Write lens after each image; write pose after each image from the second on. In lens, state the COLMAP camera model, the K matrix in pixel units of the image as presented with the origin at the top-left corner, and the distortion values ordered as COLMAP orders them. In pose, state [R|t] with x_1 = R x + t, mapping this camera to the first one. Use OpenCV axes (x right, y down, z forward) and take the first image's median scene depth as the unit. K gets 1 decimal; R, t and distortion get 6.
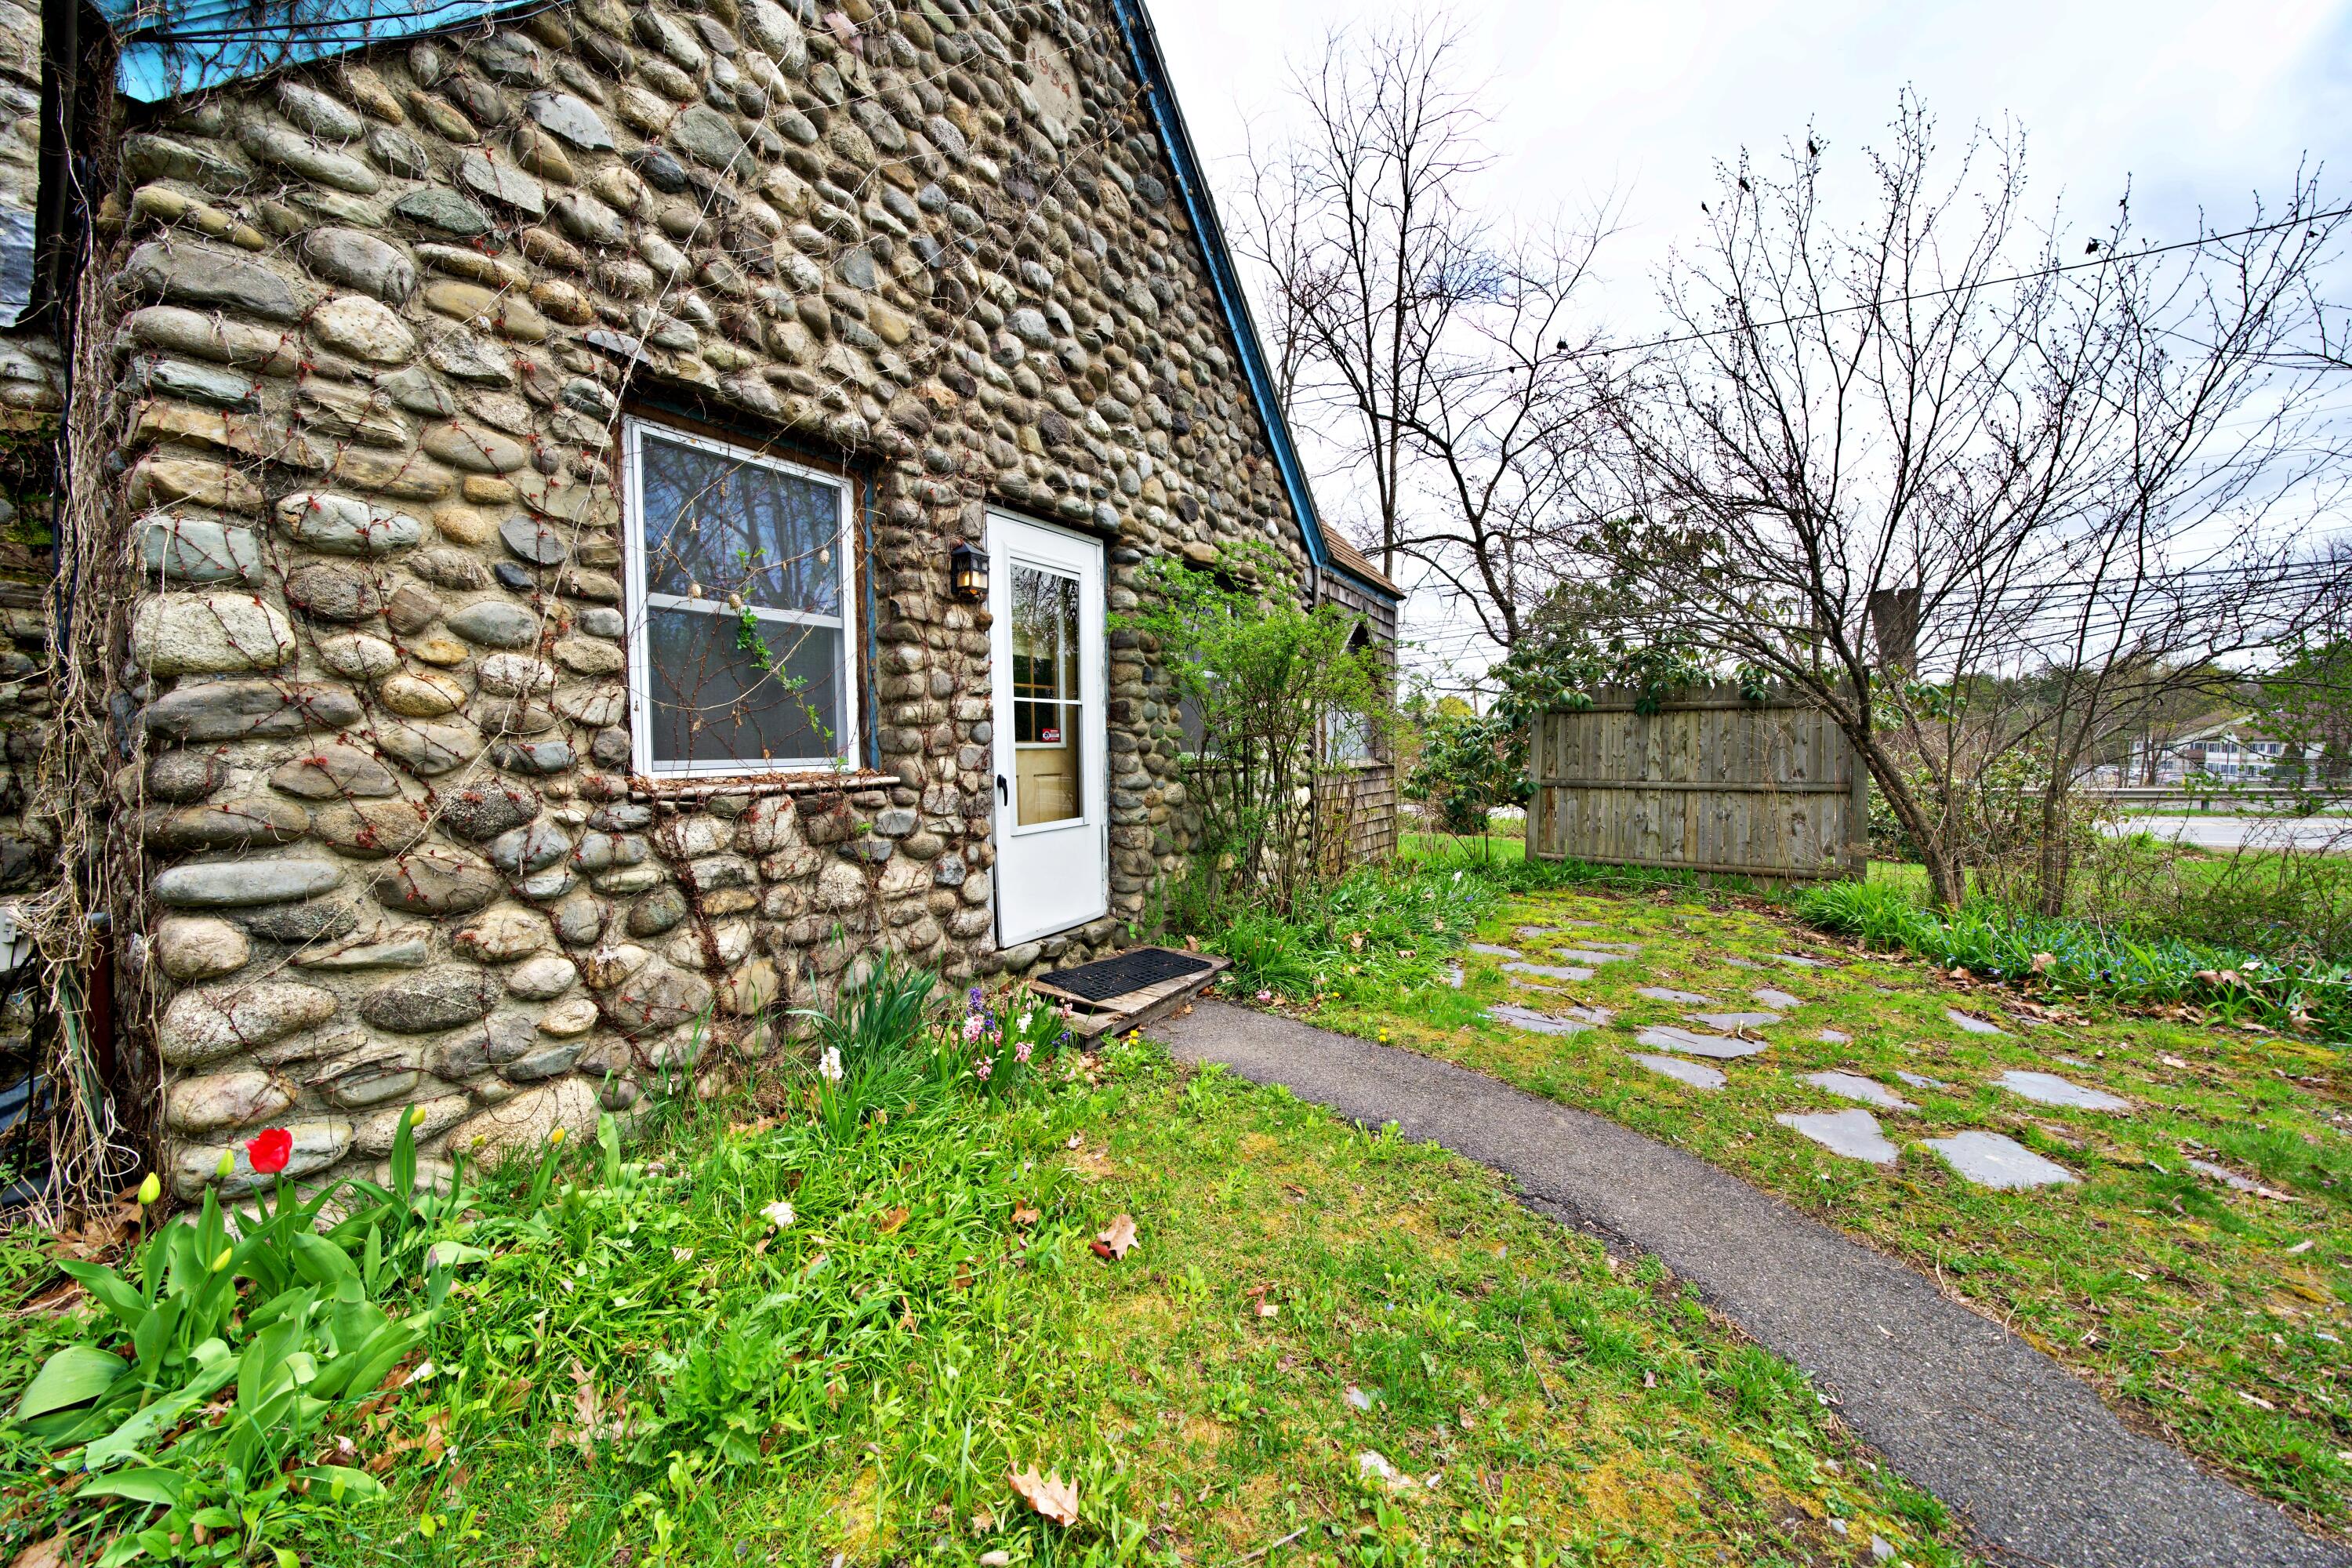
lens RADIAL K [[808.8, 0, 1173.5], [0, 808.8, 786.1], [0, 0, 1]] dist [-0.020105, 0.000486]
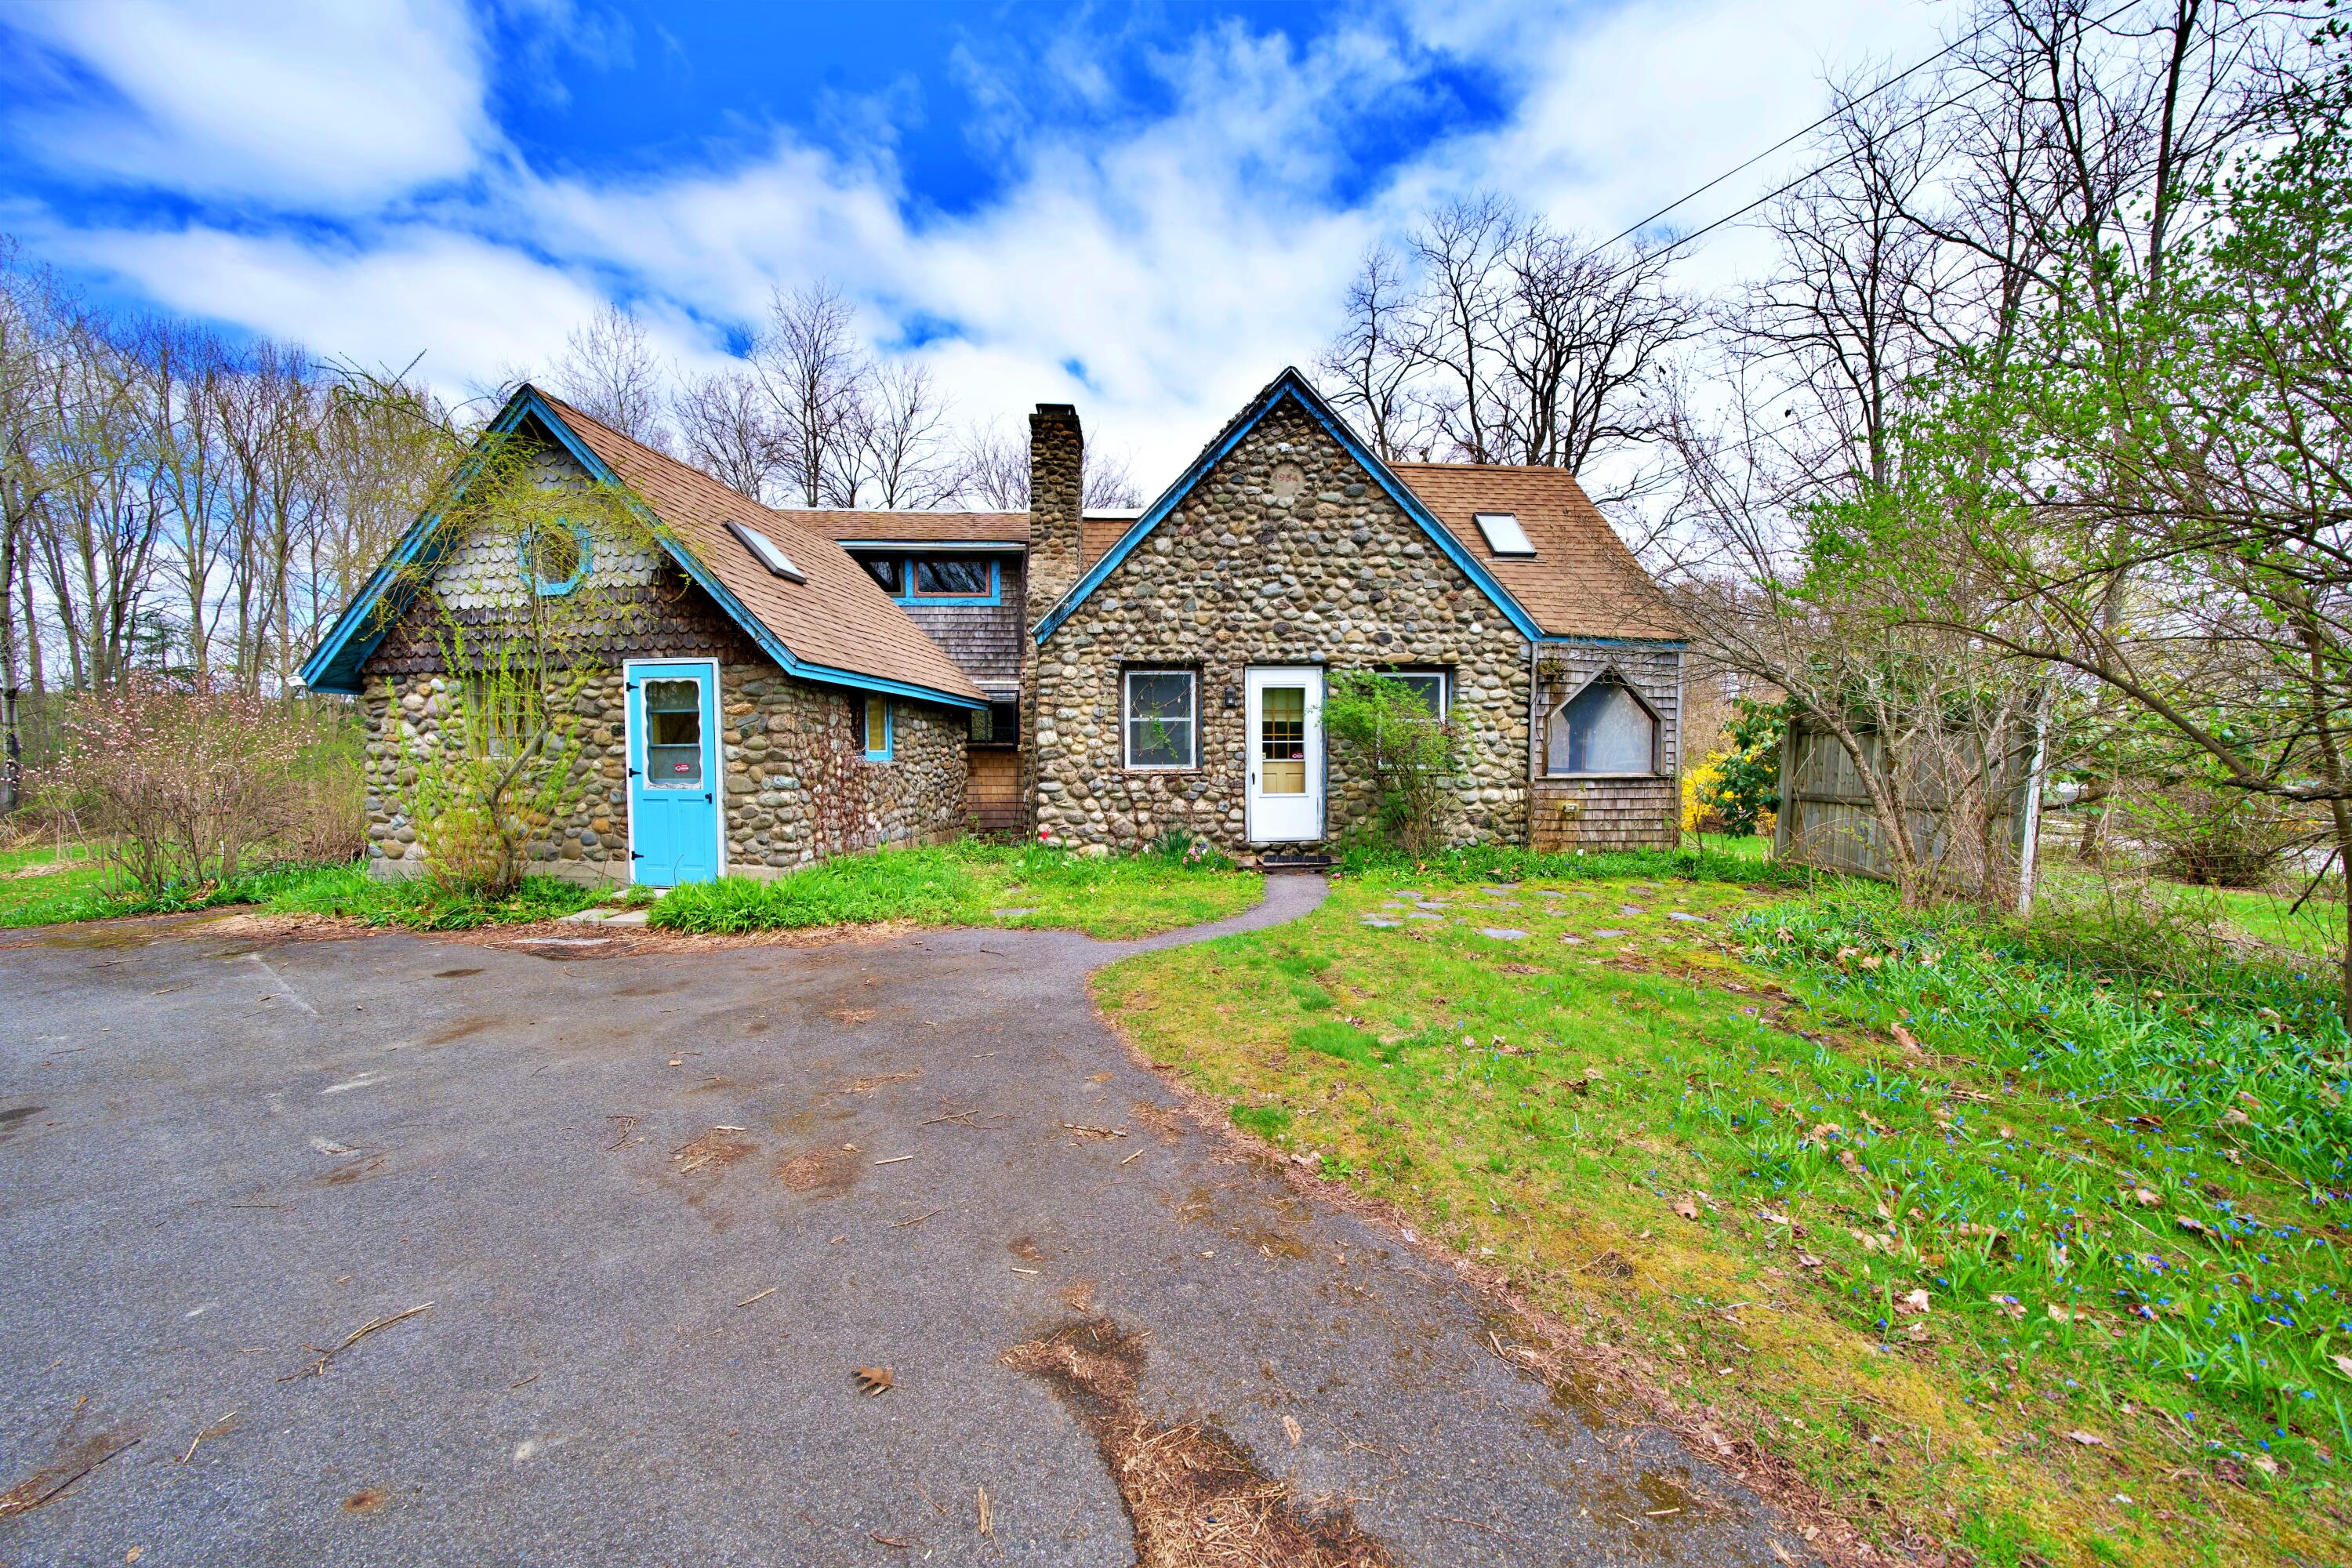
lens RADIAL K [[808.8, 0, 1177.3], [0, 808.8, 780.3], [0, 0, 1]] dist [-0.020105, 0.000486]
pose [[0.614158, 0.031733, -0.788545, 1.878374], [-0.041278, 0.999115, 0.008057, 0.000732], [0.788103, 0.027601, 0.614924, -0.852074]]
